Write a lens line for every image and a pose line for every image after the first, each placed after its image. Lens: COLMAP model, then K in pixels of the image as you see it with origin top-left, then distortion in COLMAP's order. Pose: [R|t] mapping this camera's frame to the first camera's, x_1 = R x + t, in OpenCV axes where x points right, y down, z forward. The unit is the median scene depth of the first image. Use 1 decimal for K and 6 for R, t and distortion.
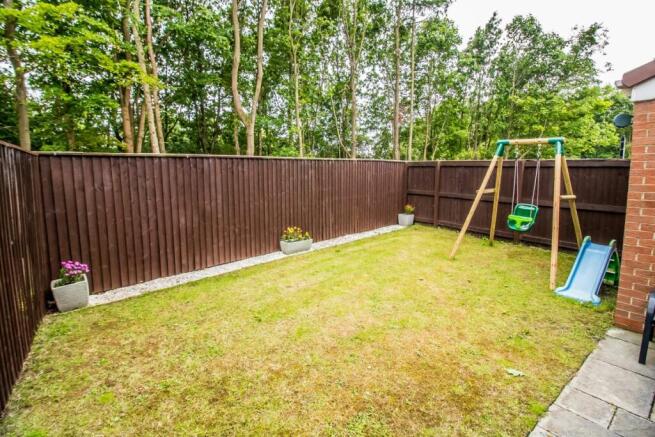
lens RADIAL K [[306.2, 0, 337.0], [0, 306.2, 211.3], [0, 0, 1]] dist [0.001630, -0.011501]
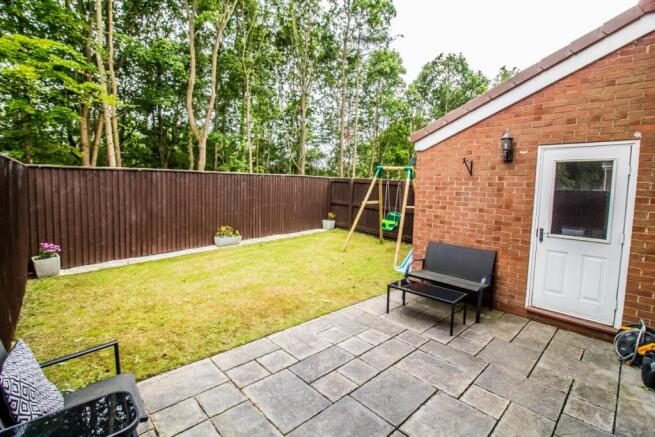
lens RADIAL K [[306.2, 0, 337.0], [0, 306.2, 211.3], [0, 0, 1]] dist [0.001630, -0.011501]
pose [[0.993343, 0.023850, 0.112694, 0.195477], [-0.019807, 0.999124, -0.036858, 0.029878], [-0.113475, 0.034381, 0.992946, -0.369688]]
